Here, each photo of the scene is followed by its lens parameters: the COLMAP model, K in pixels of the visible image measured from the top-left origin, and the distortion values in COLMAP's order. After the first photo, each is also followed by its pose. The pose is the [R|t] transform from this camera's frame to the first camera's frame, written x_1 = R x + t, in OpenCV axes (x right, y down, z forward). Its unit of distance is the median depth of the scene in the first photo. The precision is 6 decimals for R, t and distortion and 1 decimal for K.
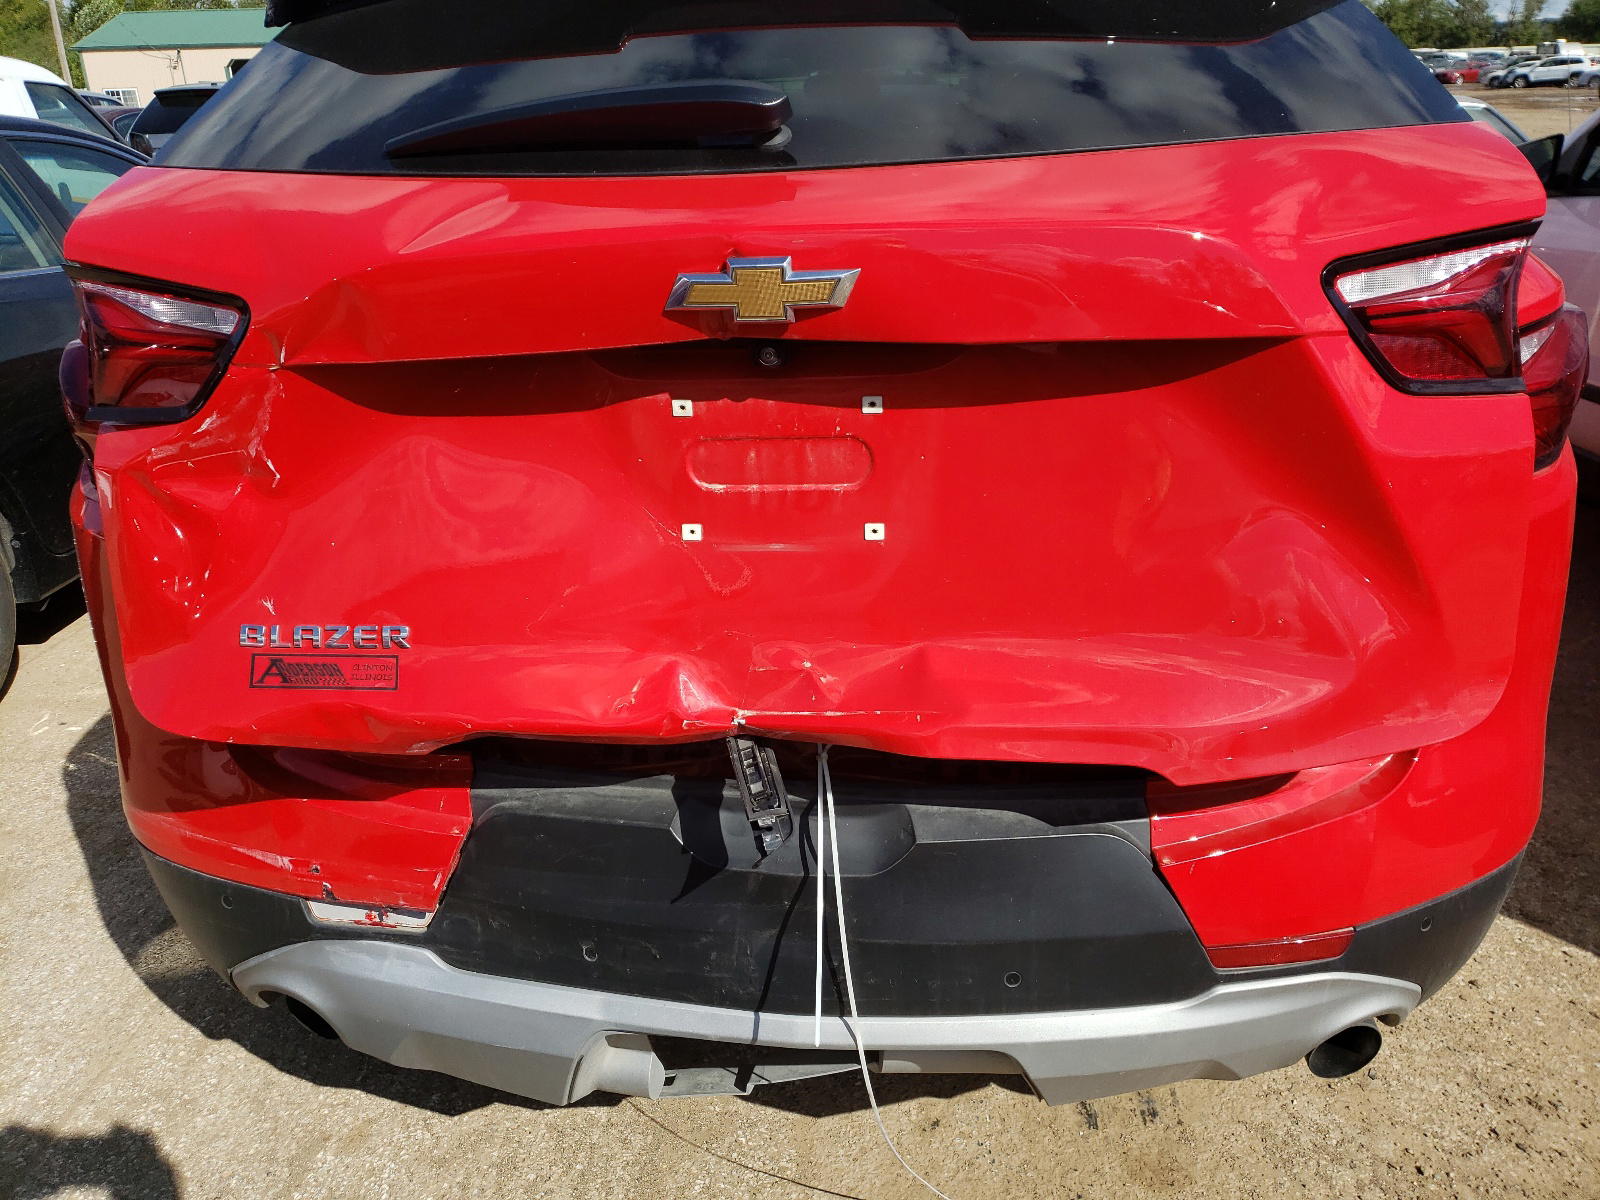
lens RADIAL K [[1235.7, 0, 800.0], [0, 1235.7, 600.0], [0, 0, 1]] dist [0.042912, -0.004099]
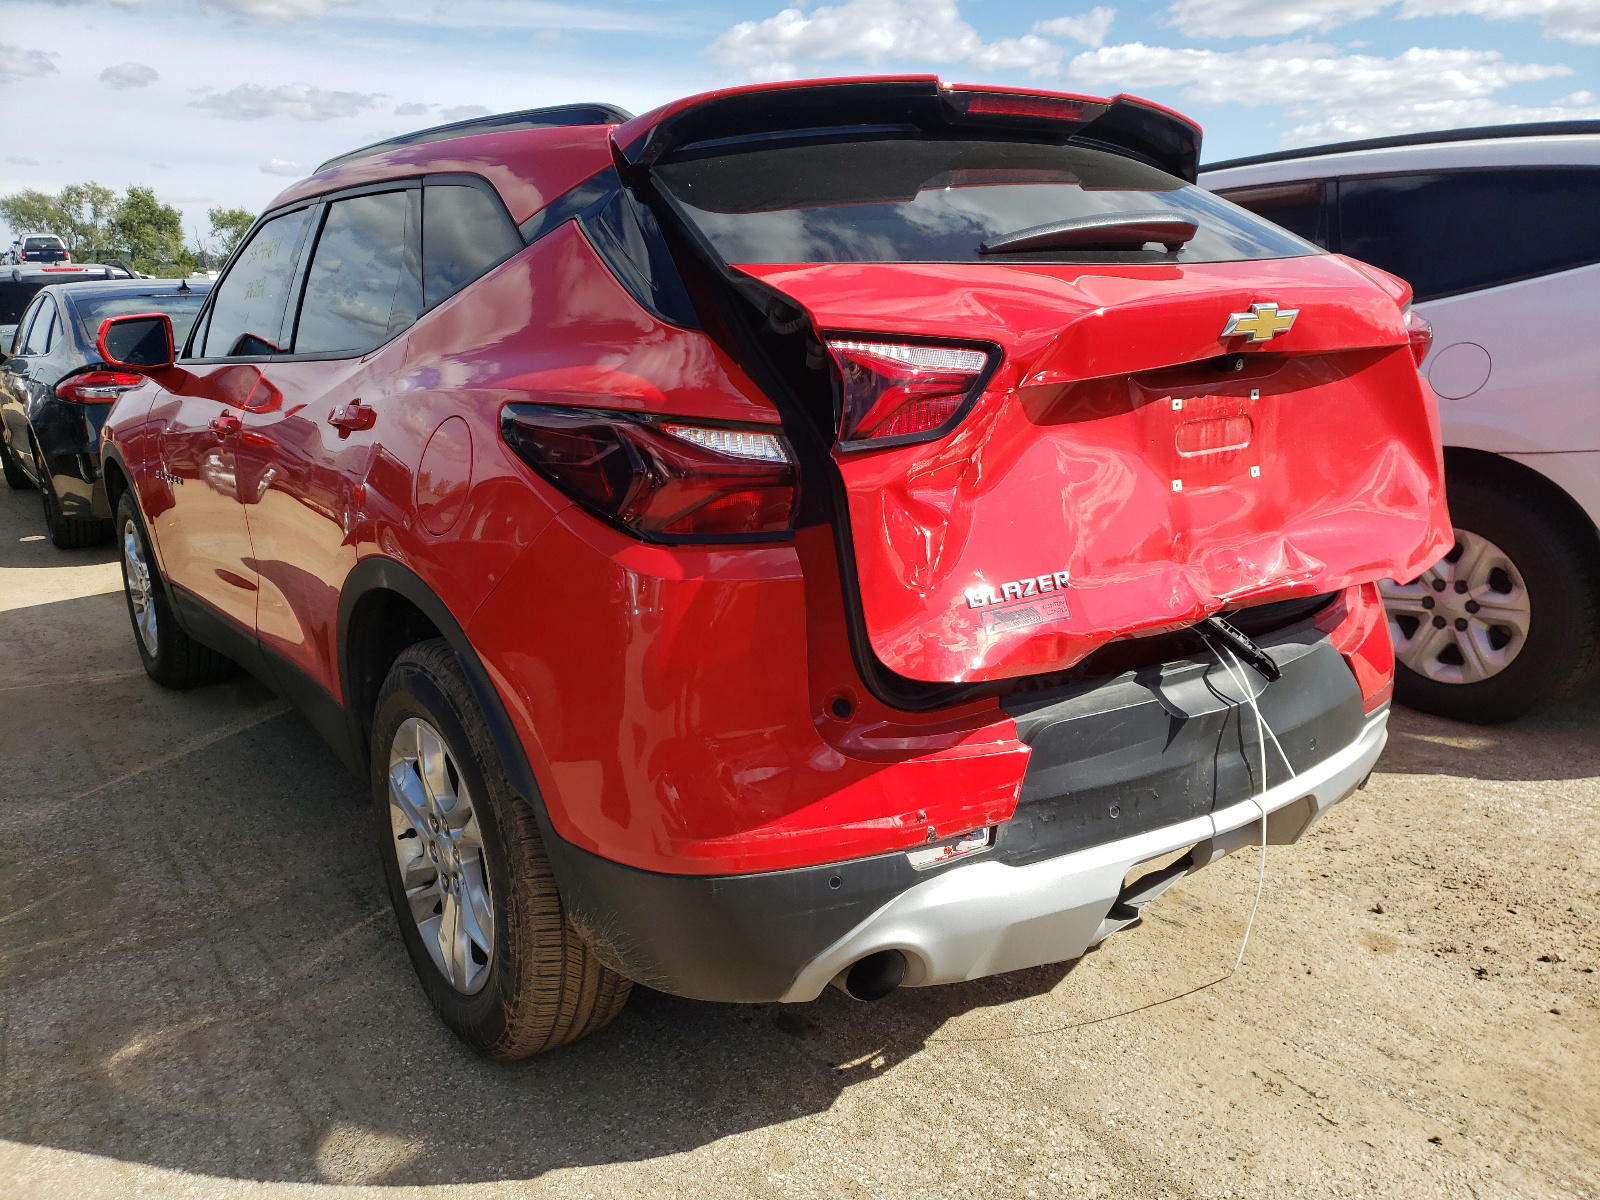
lens RADIAL K [[1257.5, 0, 811.8], [0, 1257.5, 590.1], [0, 0, 1]] dist [0.037910, 0.000092]
pose [[0.760638, -0.143026, 0.633225, -1.468175], [0.241455, 0.967778, -0.071447, 0.075255], [-0.602602, 0.207241, 0.770663, 0.081897]]
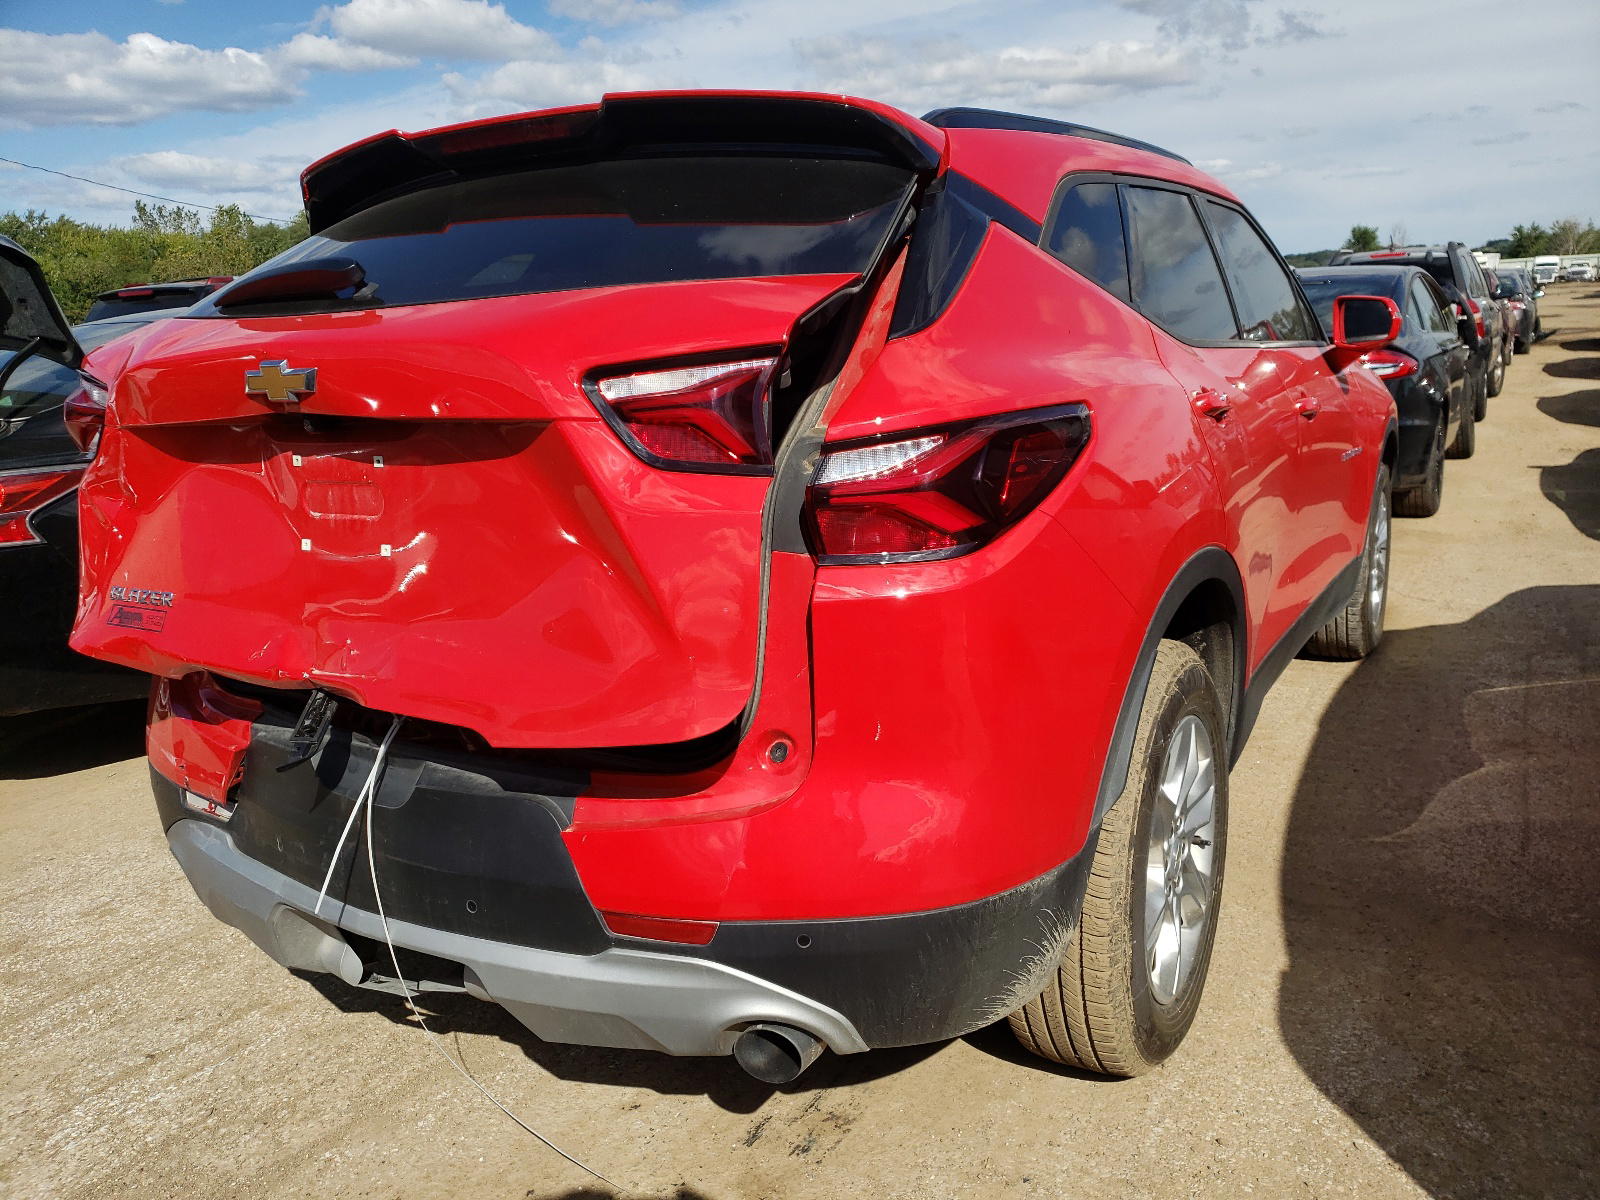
lens RADIAL K [[1257.5, 0, 811.8], [0, 1257.5, 590.1], [0, 0, 1]] dist [0.037910, 0.000092]
pose [[0.894954, 0.082136, -0.438533, 1.136522], [-0.143168, 0.983797, -0.107915, 0.076951], [0.422564, 0.159363, 0.892213, -0.094347]]
